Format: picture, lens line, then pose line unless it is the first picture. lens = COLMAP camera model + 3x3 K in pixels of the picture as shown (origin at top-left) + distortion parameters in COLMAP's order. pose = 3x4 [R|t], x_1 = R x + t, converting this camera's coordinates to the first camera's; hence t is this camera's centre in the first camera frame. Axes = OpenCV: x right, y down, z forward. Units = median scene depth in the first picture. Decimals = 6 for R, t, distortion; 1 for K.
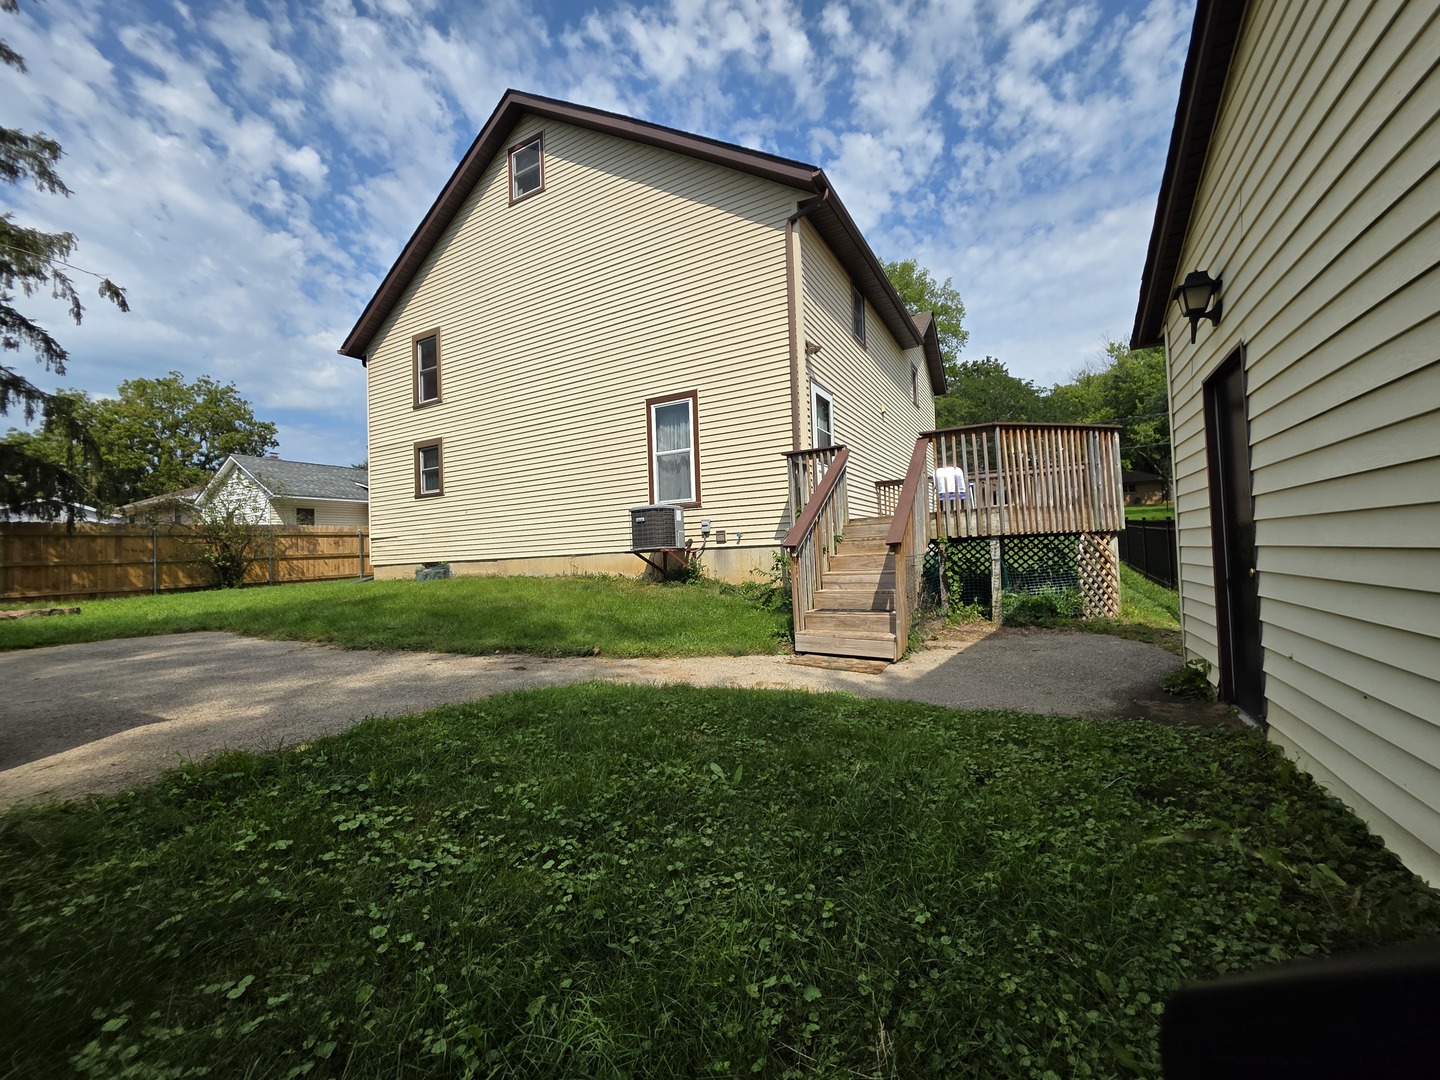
lens RADIAL K [[578.4, 0, 716.5], [0, 578.4, 543.3], [0, 0, 1]] dist [0.000053, -0.001096]
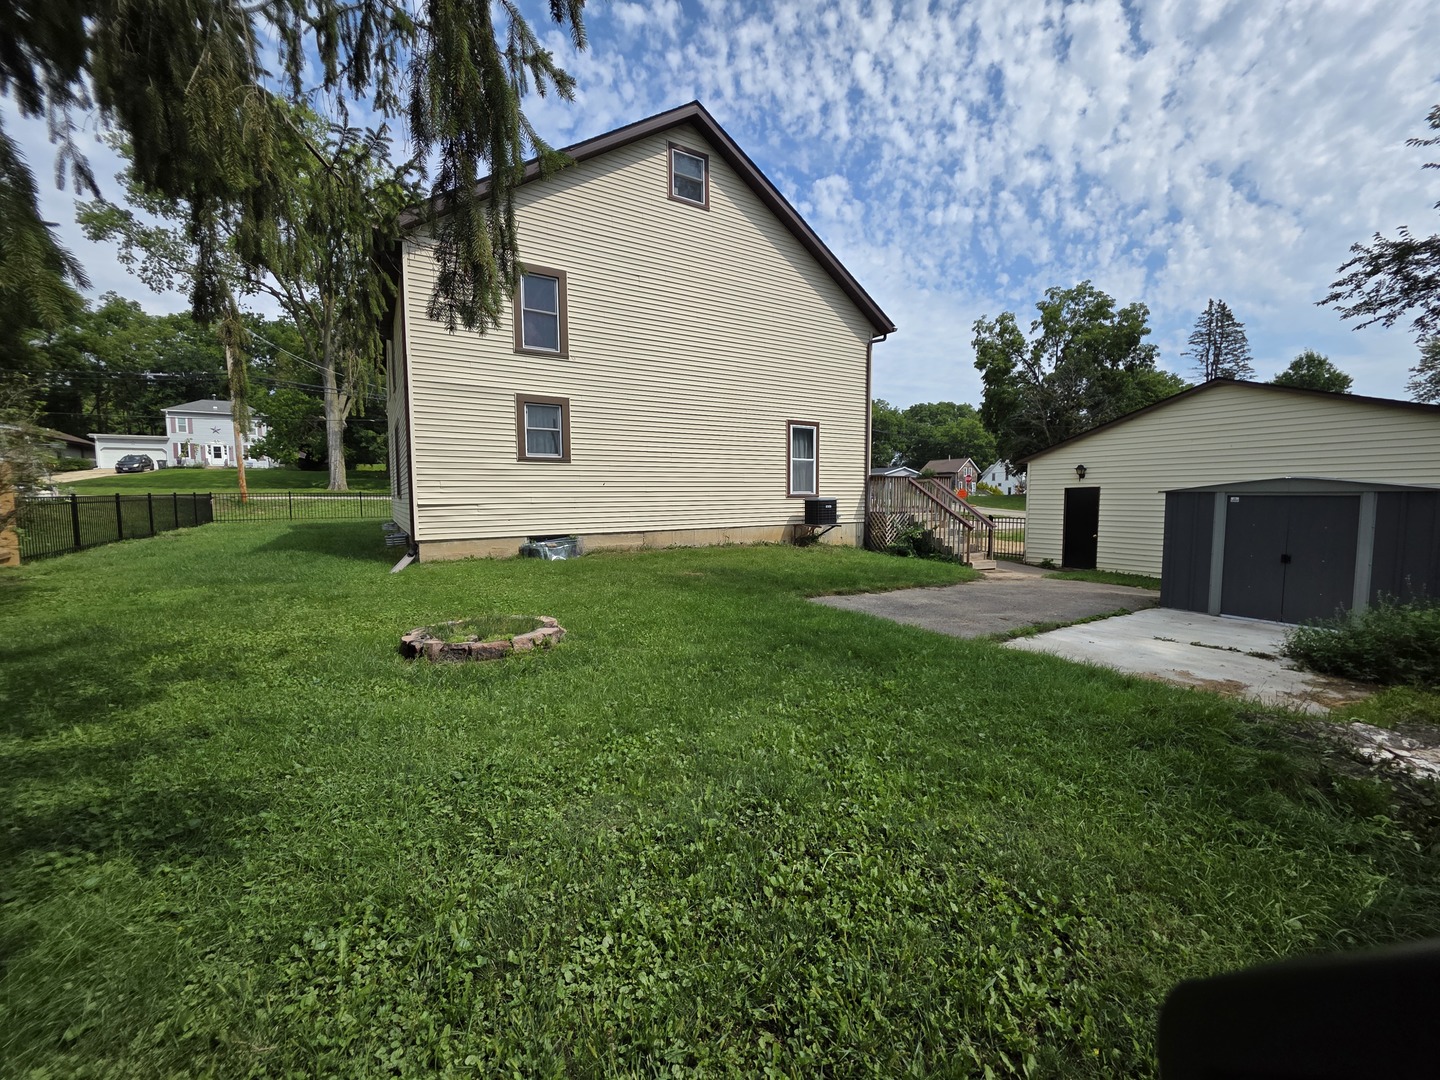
lens RADIAL K [[578.4, 0, 726.5], [0, 578.4, 550.1], [0, 0, 1]] dist [0.000053, -0.001096]
pose [[0.495509, -0.040558, 0.867655, -1.459866], [-0.030217, 0.997500, 0.063884, -0.013360], [-0.868077, -0.057873, 0.493045, 0.406842]]
